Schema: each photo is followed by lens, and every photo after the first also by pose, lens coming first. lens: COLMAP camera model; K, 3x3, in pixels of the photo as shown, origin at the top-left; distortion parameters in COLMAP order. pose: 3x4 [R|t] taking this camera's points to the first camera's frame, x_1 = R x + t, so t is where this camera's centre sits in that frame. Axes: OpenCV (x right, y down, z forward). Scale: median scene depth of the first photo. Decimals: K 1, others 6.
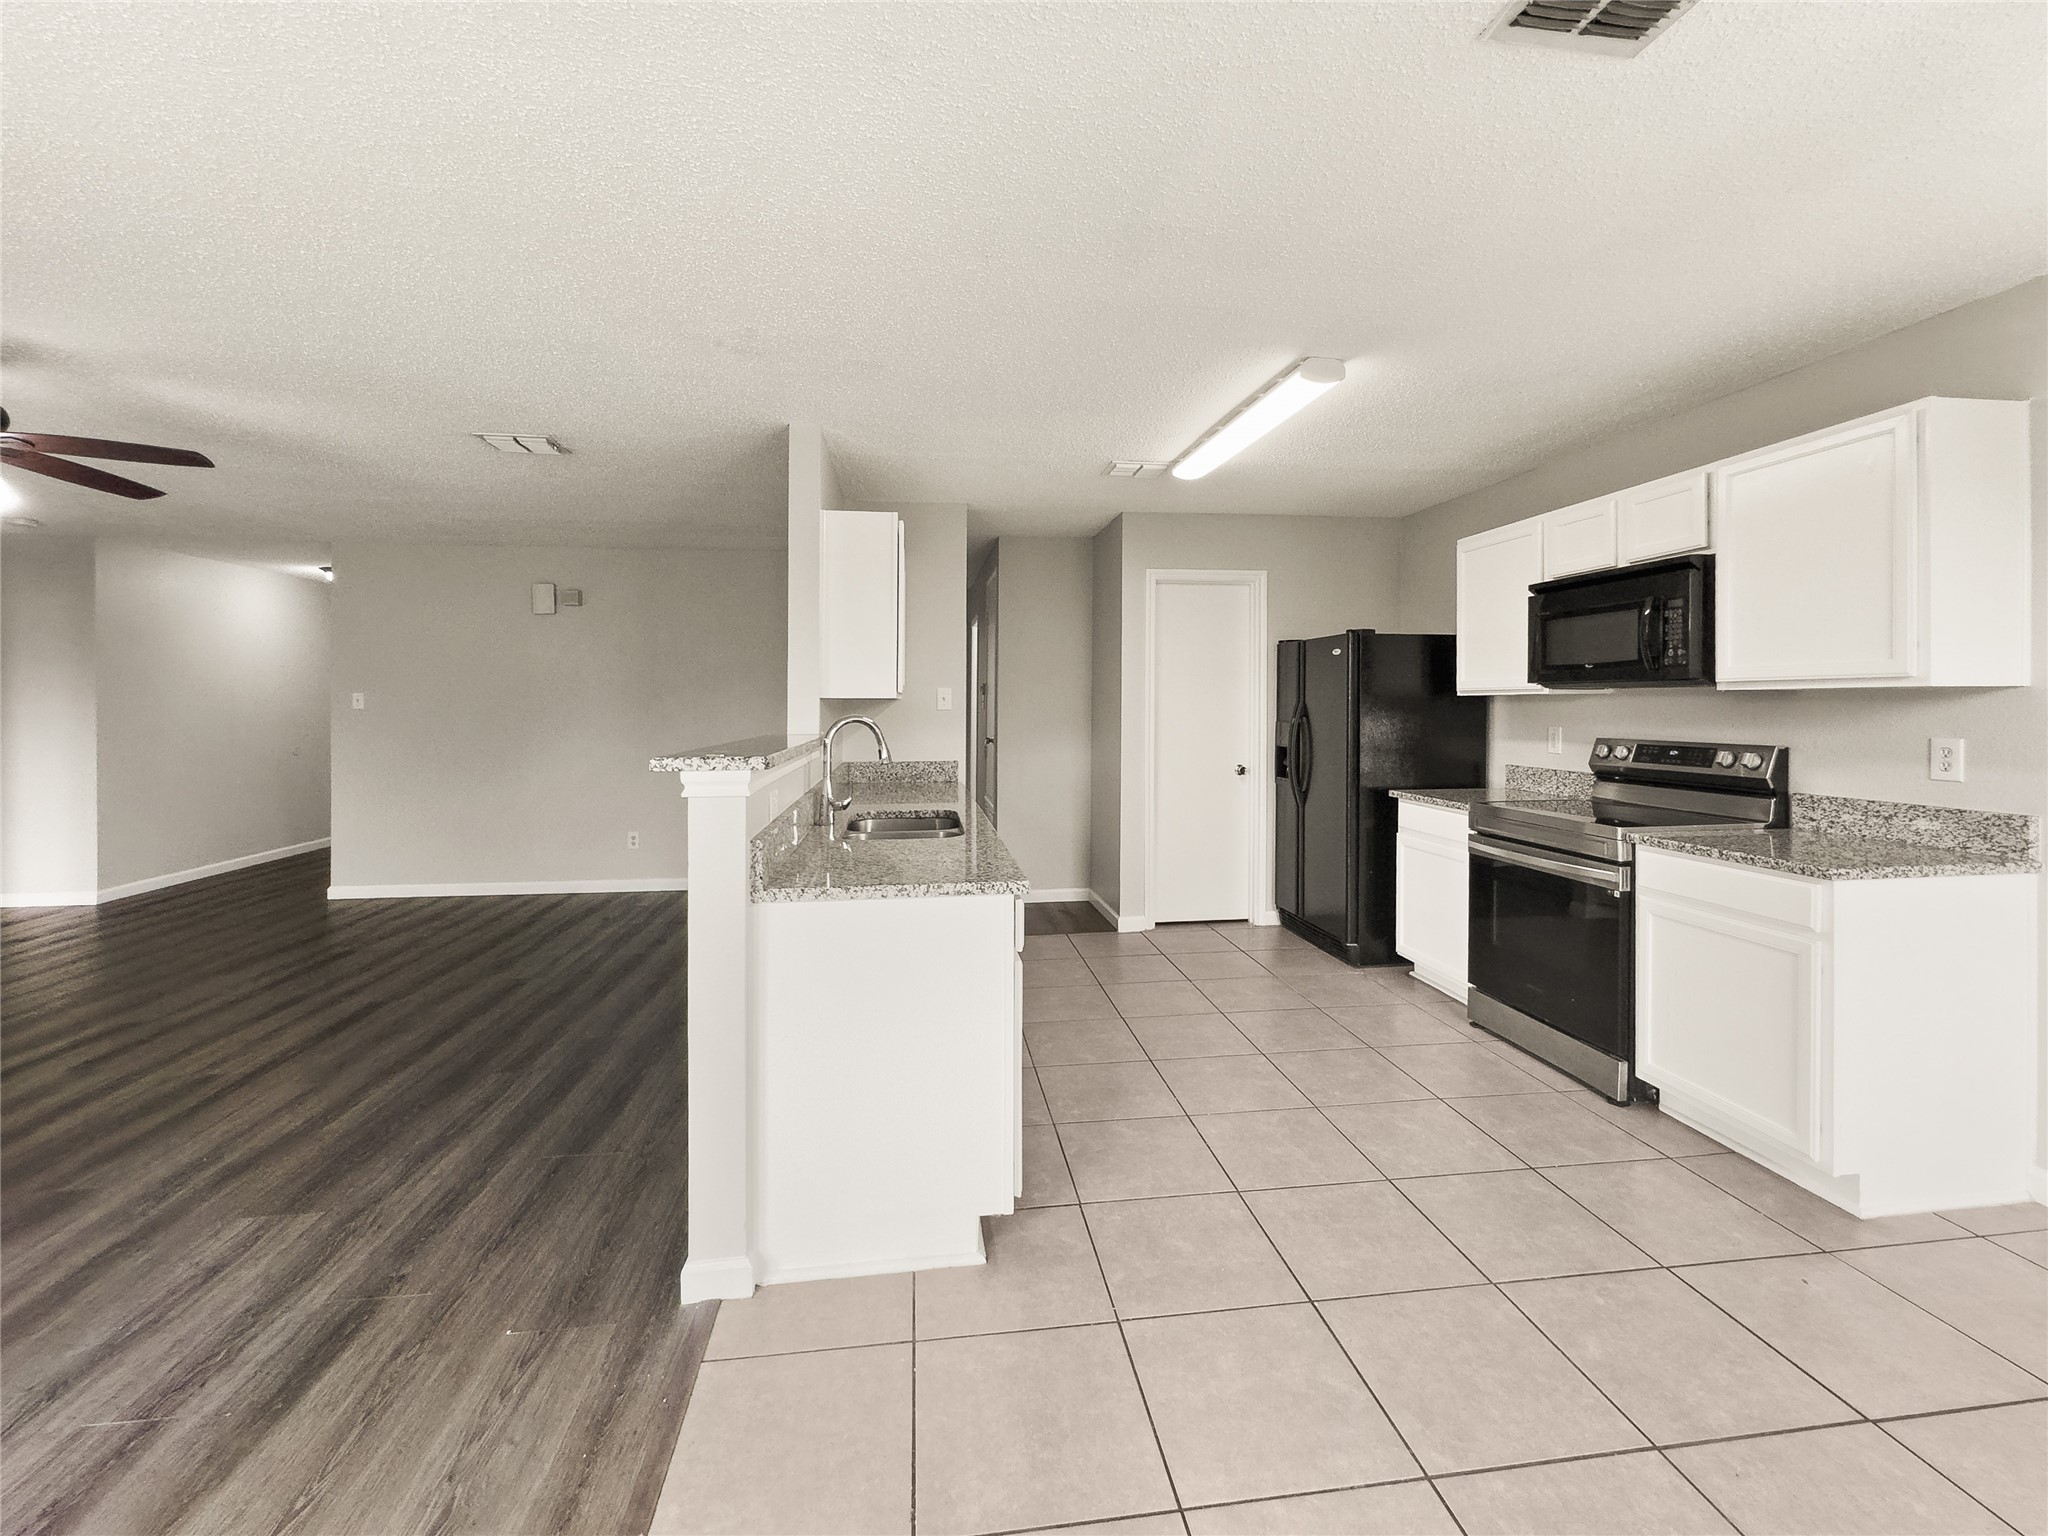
lens RADIAL K [[861.5, 0, 1027.5], [0, 861.5, 699.5], [0, 0, 1]] dist [0.000171, -0.000002]
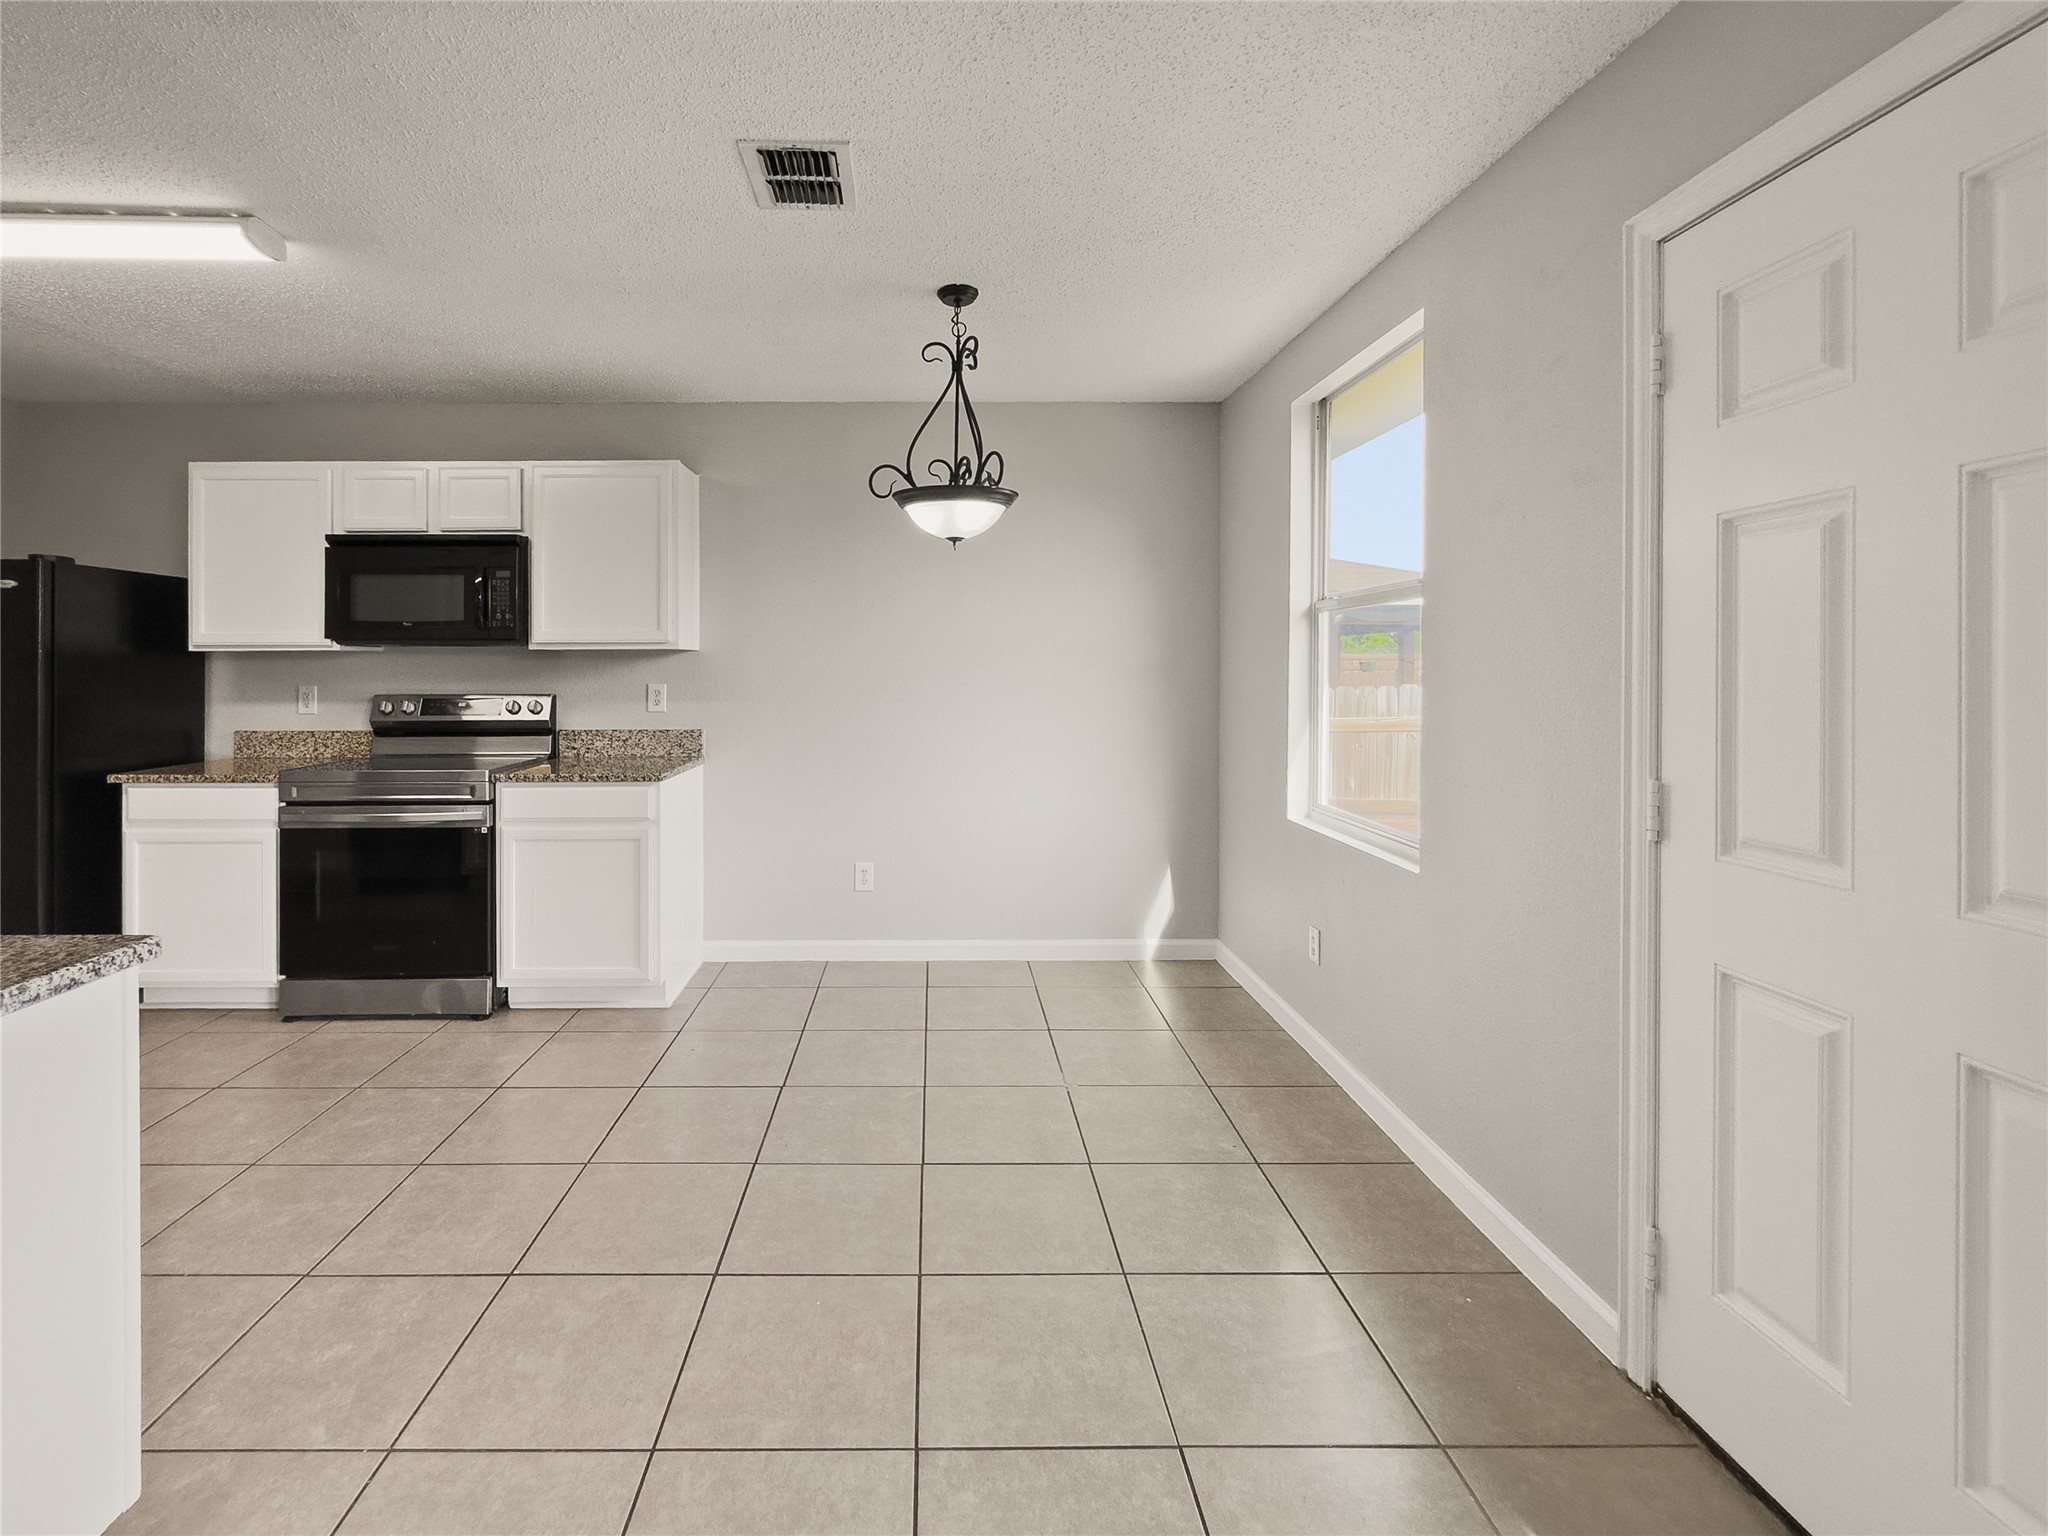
lens RADIAL K [[919.5, 0, 932.1], [0, 919.5, 672.0], [0, 0, 1]] dist [0.000424, 0.000228]
pose [[0.130477, -0.003437, 0.991445, -0.407698], [-0.004548, 0.999981, 0.004065, 0.012960], [-0.991441, -0.005039, 0.130459, 0.262891]]
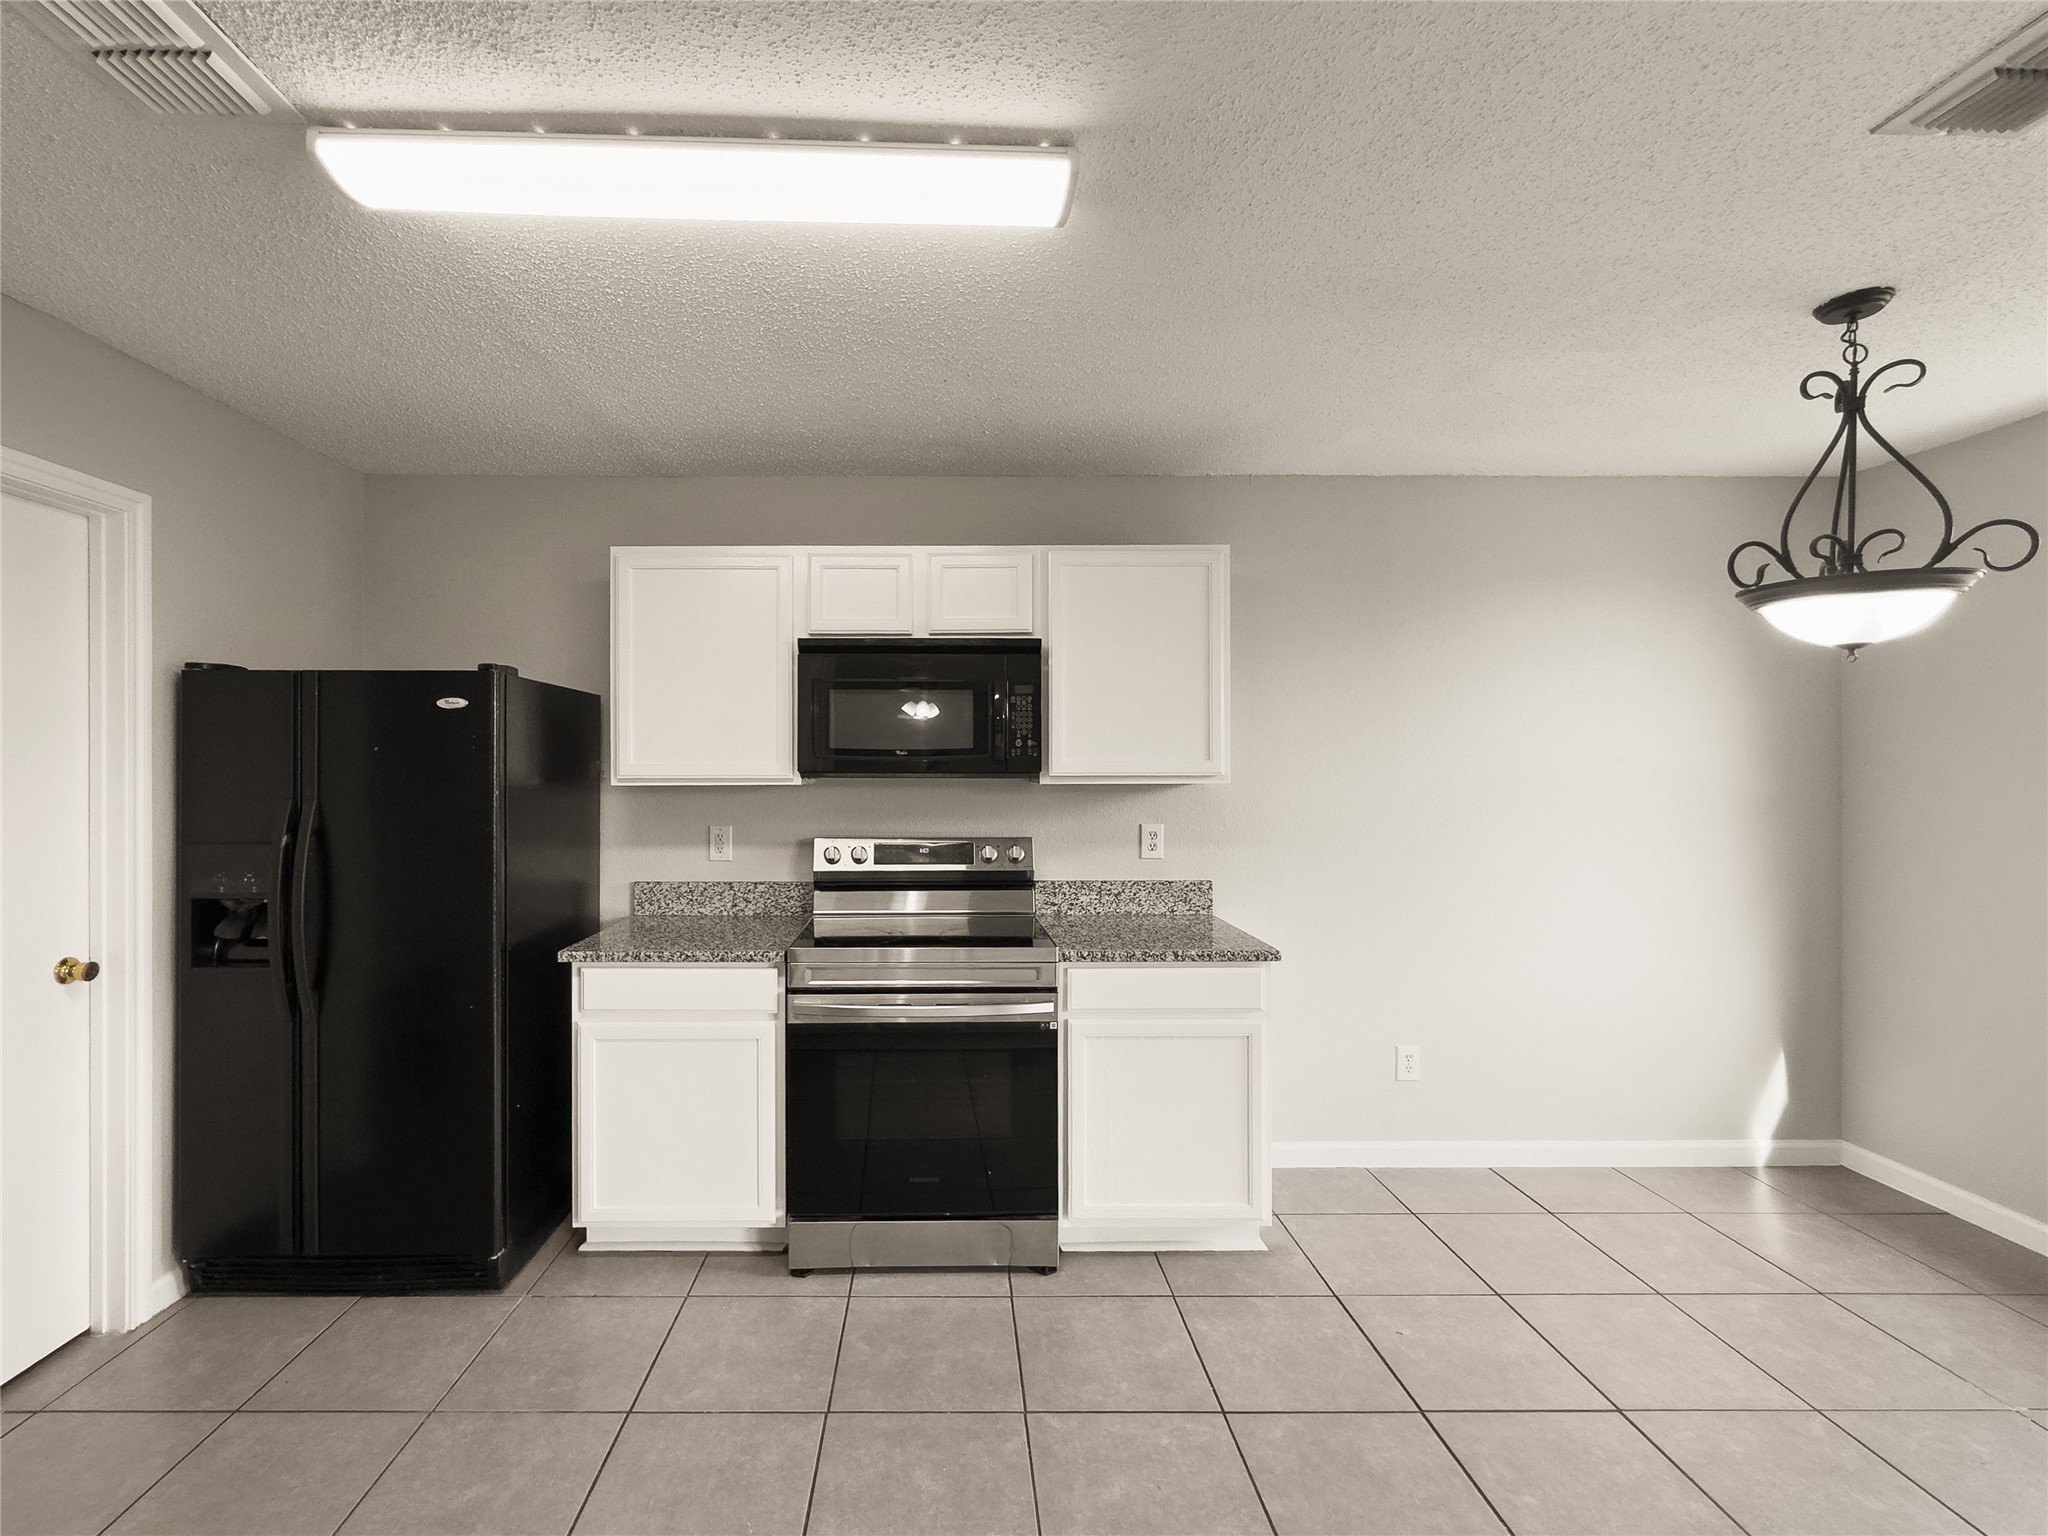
lens RADIAL K [[895.4, 0, 945.9], [0, 895.4, 772.6], [0, 0, 1]] dist [-0.001197, 0.000258]
pose [[0.128503, -0.001481, 0.991708, -0.202299], [-0.006375, 0.999977, 0.002319, -0.025160], [-0.991689, -0.006620, 0.128490, 0.964395]]
